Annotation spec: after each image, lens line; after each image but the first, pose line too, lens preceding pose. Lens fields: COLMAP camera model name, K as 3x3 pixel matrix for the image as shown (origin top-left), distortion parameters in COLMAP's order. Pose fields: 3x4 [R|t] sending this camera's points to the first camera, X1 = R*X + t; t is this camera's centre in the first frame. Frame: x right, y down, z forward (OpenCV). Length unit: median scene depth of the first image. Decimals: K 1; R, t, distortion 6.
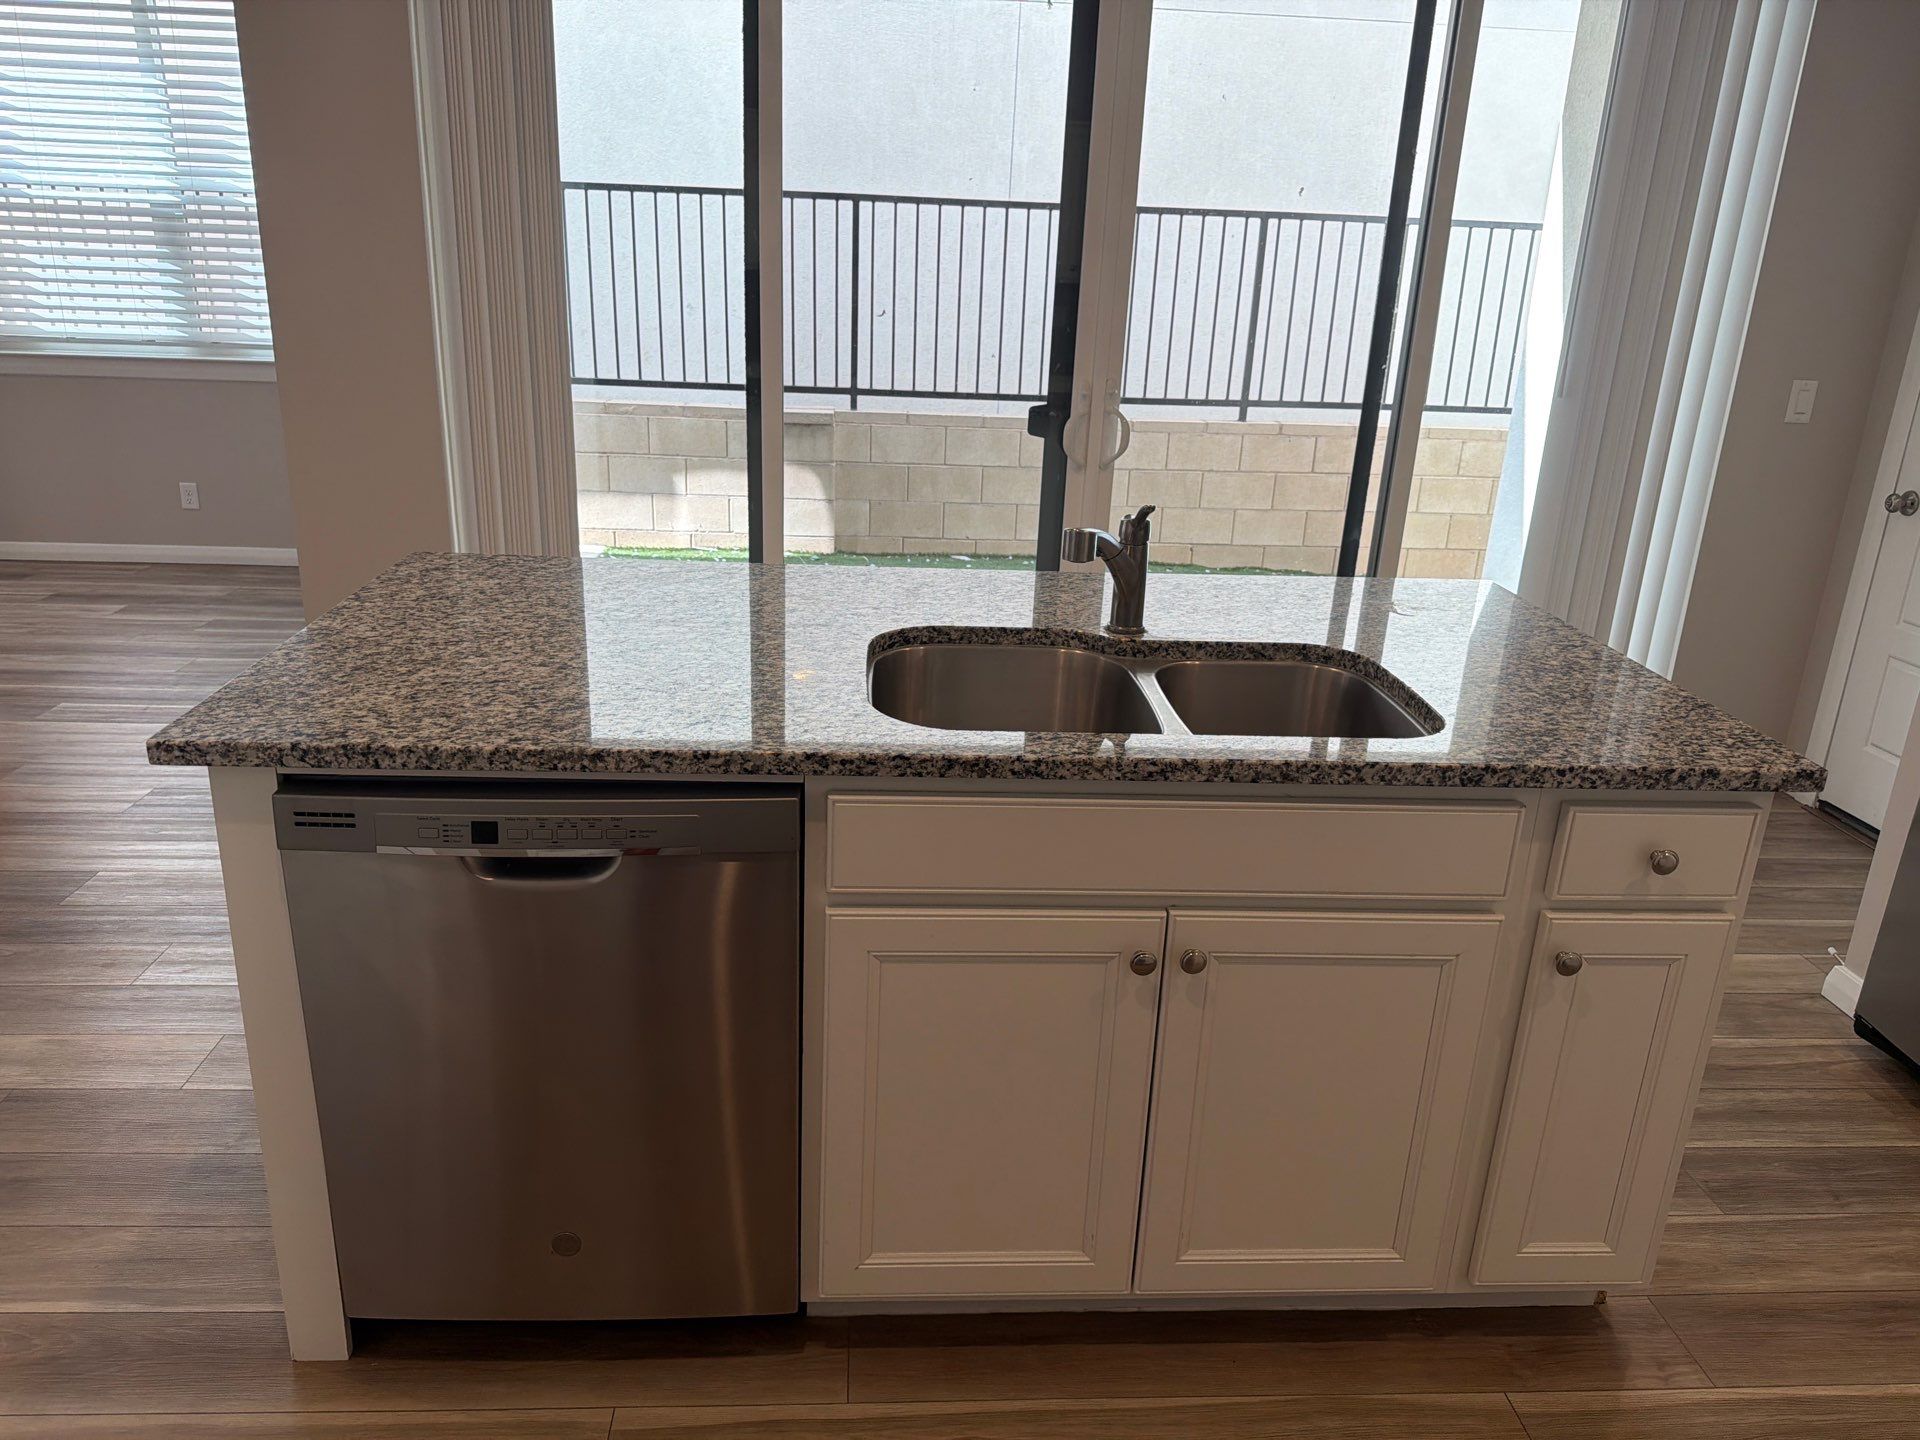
lens RADIAL K [[1455.4, 0, 960.0], [0, 1455.4, 720.0], [0, 0, 1]] dist [-0.002145, 0.004204]
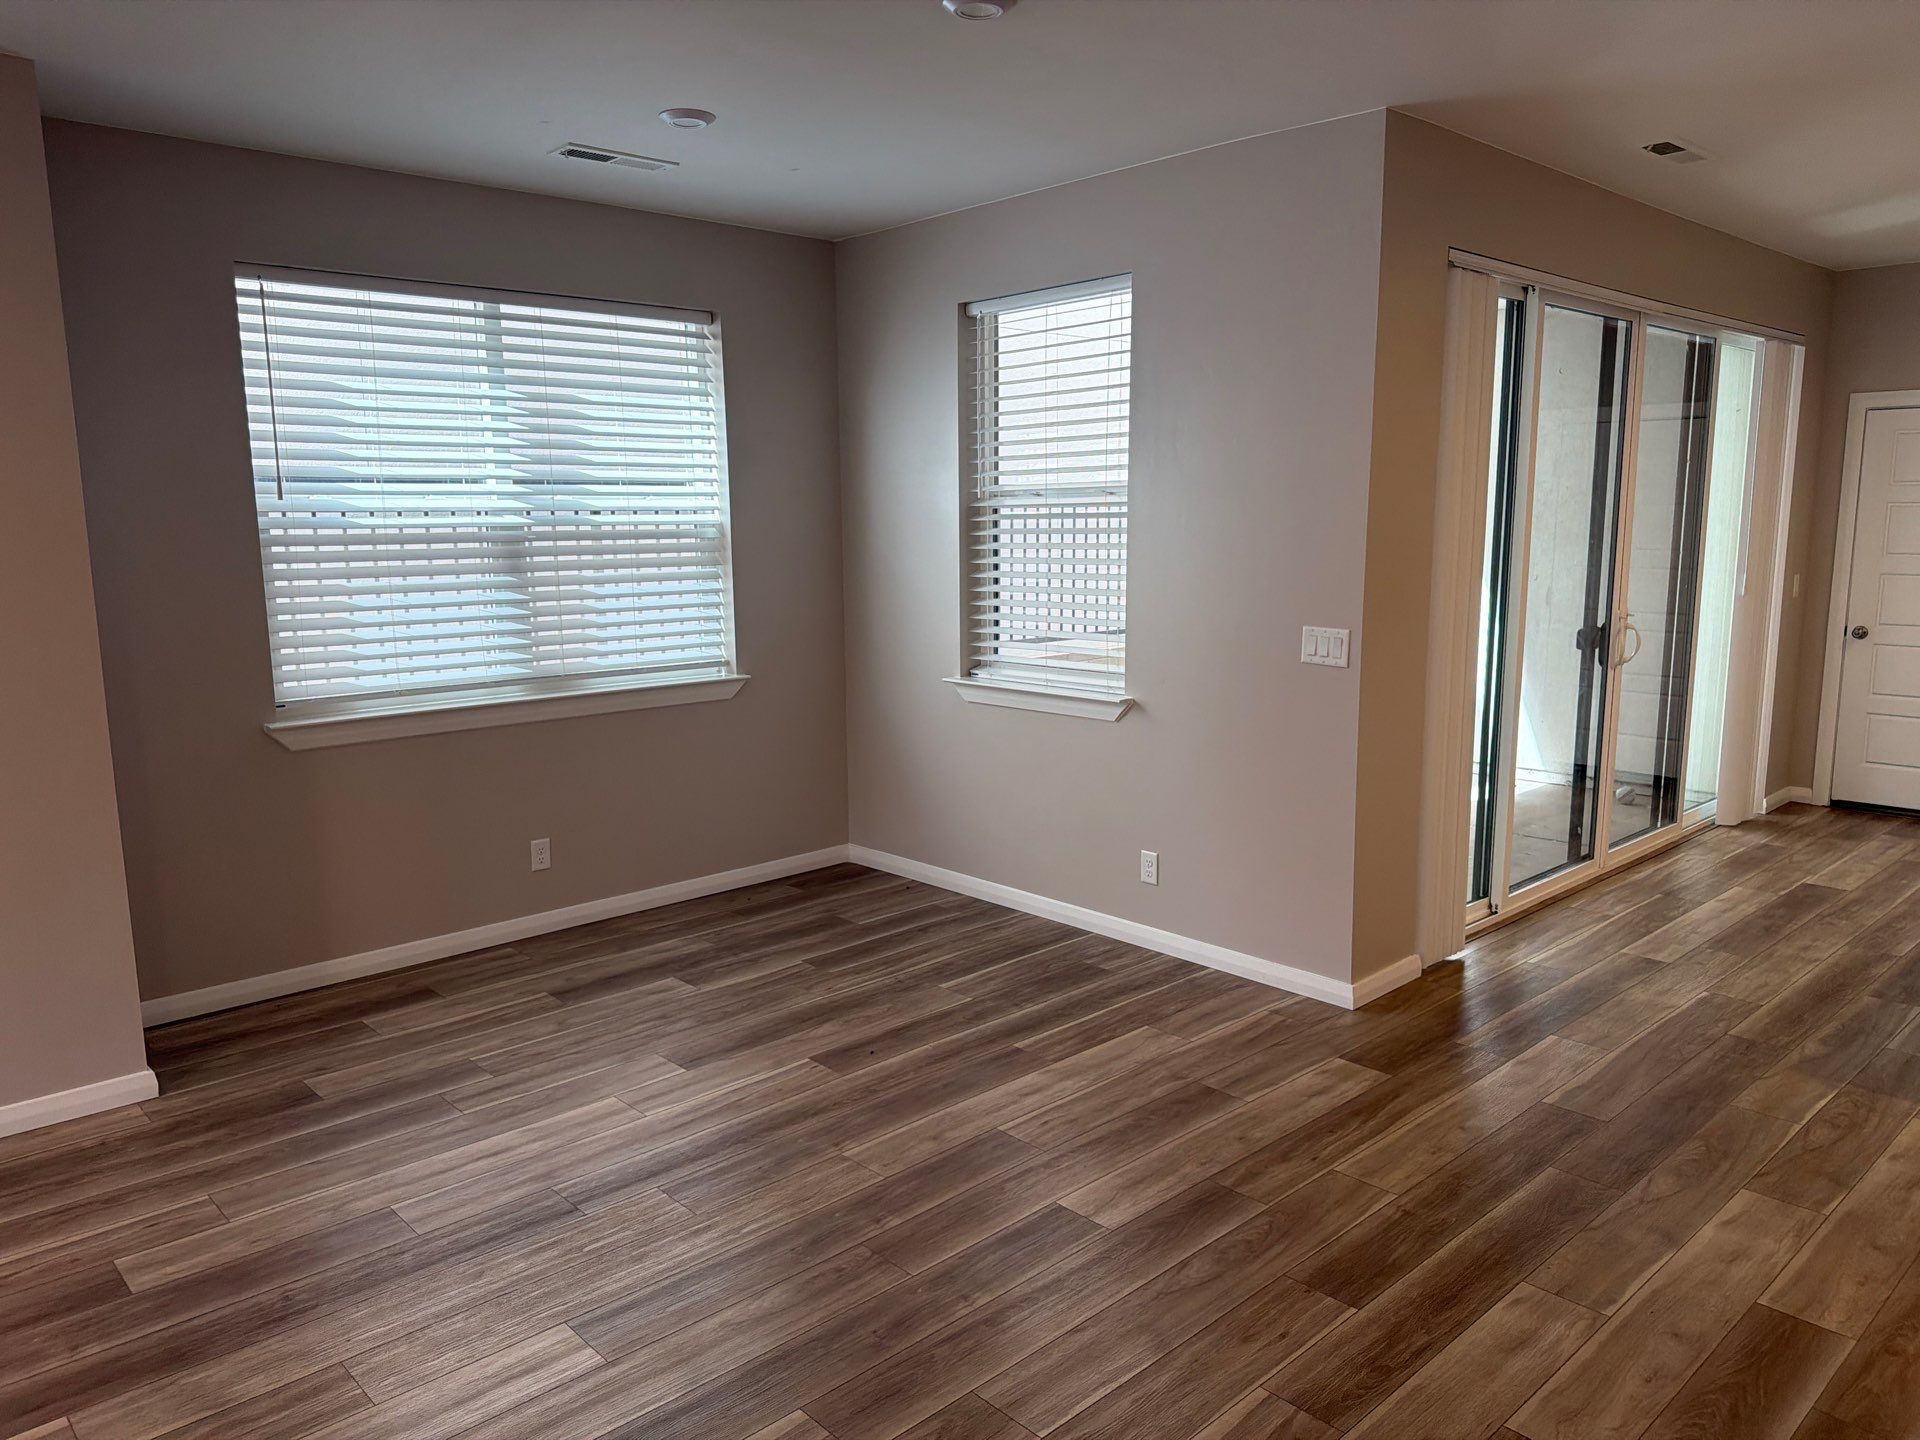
lens RADIAL K [[1340.0, 0, 953.6], [0, 1340.0, 728.7], [0, 0, 1]] dist [0.083158, -0.109927]
pose [[0.781627, -0.144248, 0.606837, -0.871042], [0.239419, 0.967750, -0.078342, -0.113906], [-0.575966, 0.206523, 0.790956, 0.238109]]
